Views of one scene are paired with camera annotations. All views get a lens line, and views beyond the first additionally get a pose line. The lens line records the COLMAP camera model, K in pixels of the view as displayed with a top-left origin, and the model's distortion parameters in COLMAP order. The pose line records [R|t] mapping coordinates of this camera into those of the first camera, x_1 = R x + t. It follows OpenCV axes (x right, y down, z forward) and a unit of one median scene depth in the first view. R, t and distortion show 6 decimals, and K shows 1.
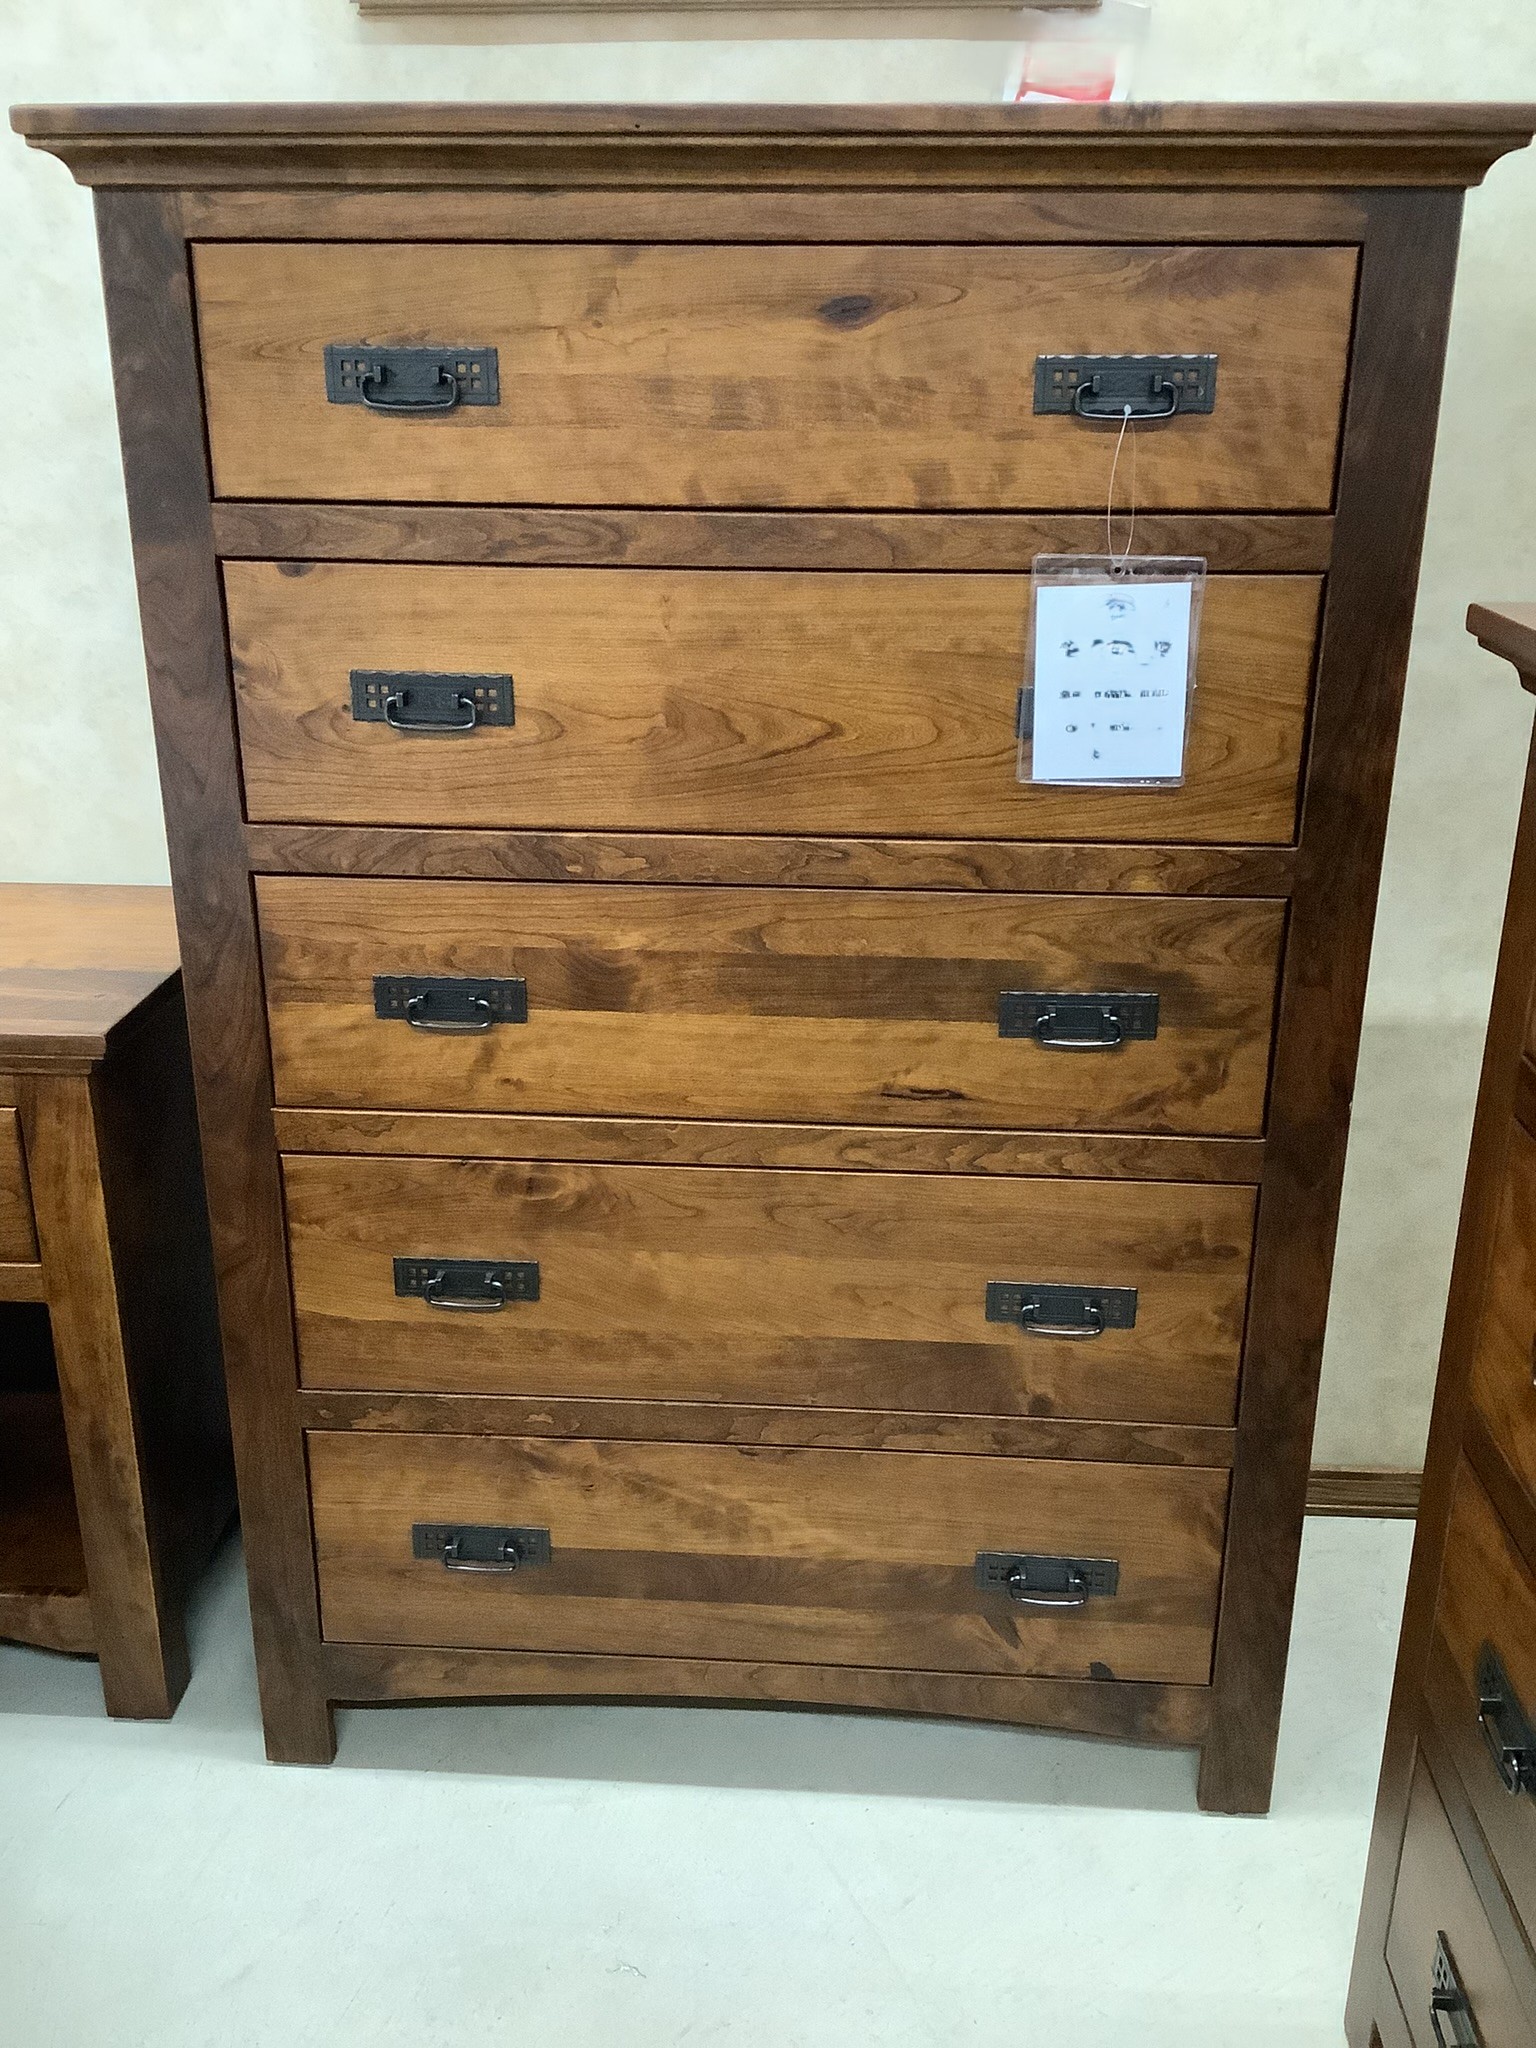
lens RADIAL K [[1845.3, 0, 768.0], [0, 1845.3, 1024.0], [0, 0, 1]] dist [0.116153, -0.249636]
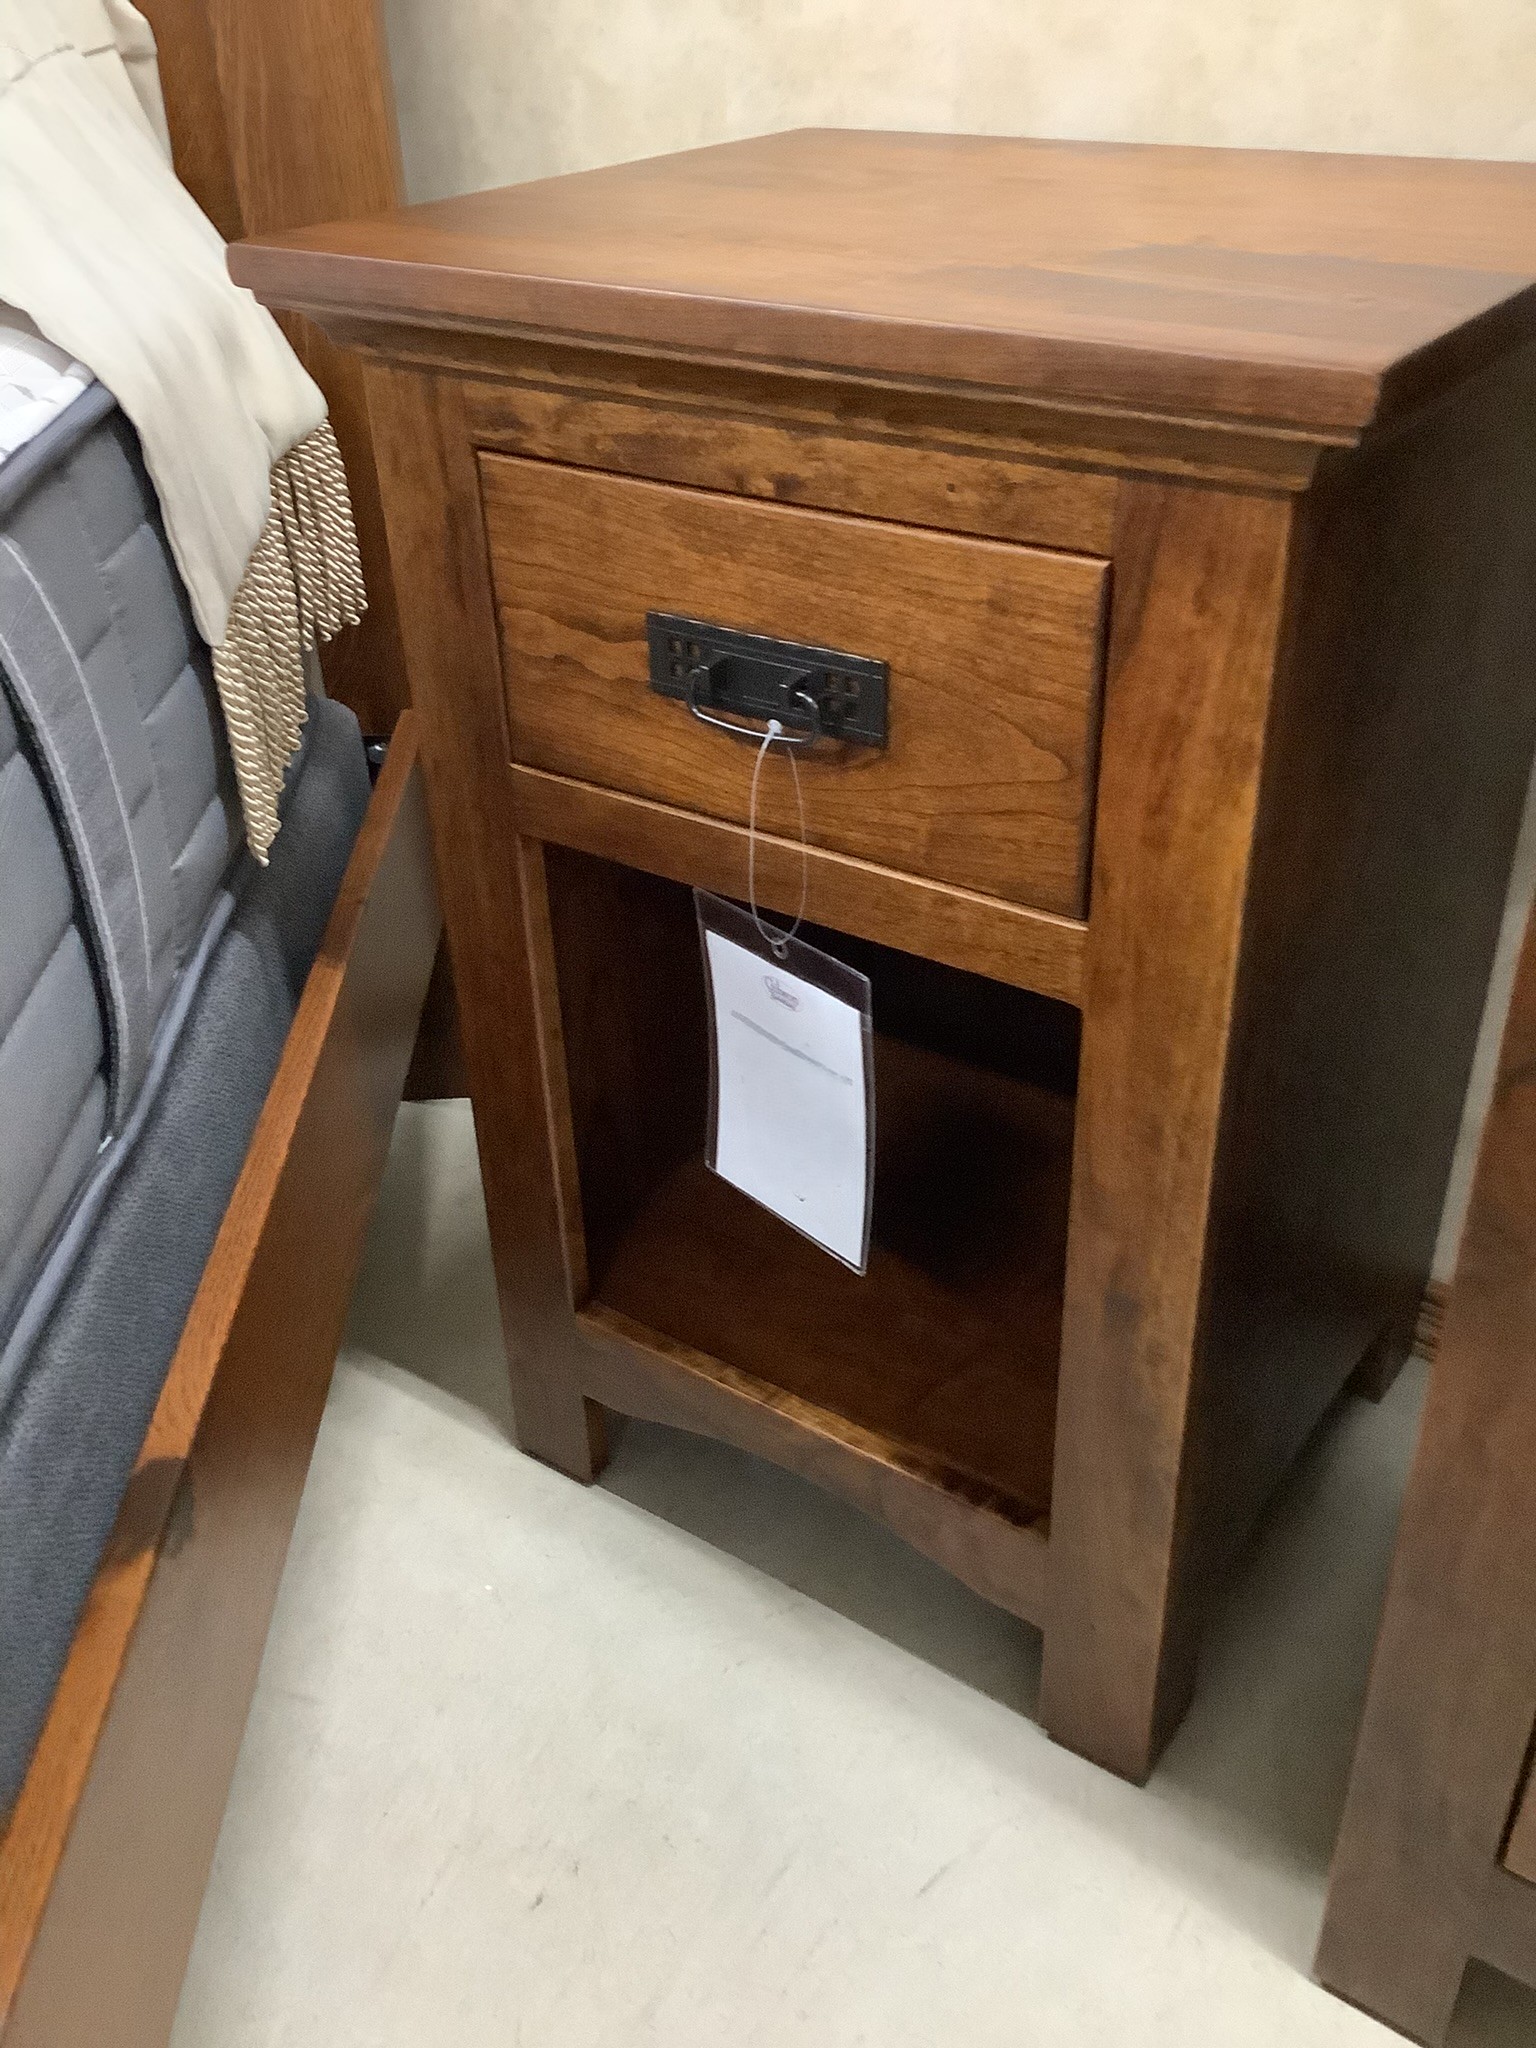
lens RADIAL K [[1845.3, 0, 768.0], [0, 1845.3, 1024.0], [0, 0, 1]] dist [0.116153, -0.249636]
pose [[0.841497, 0.252588, -0.477580, -0.234773], [-0.155990, 0.959923, 0.232840, 0.058194], [0.517253, -0.121436, 0.847173, 0.577643]]
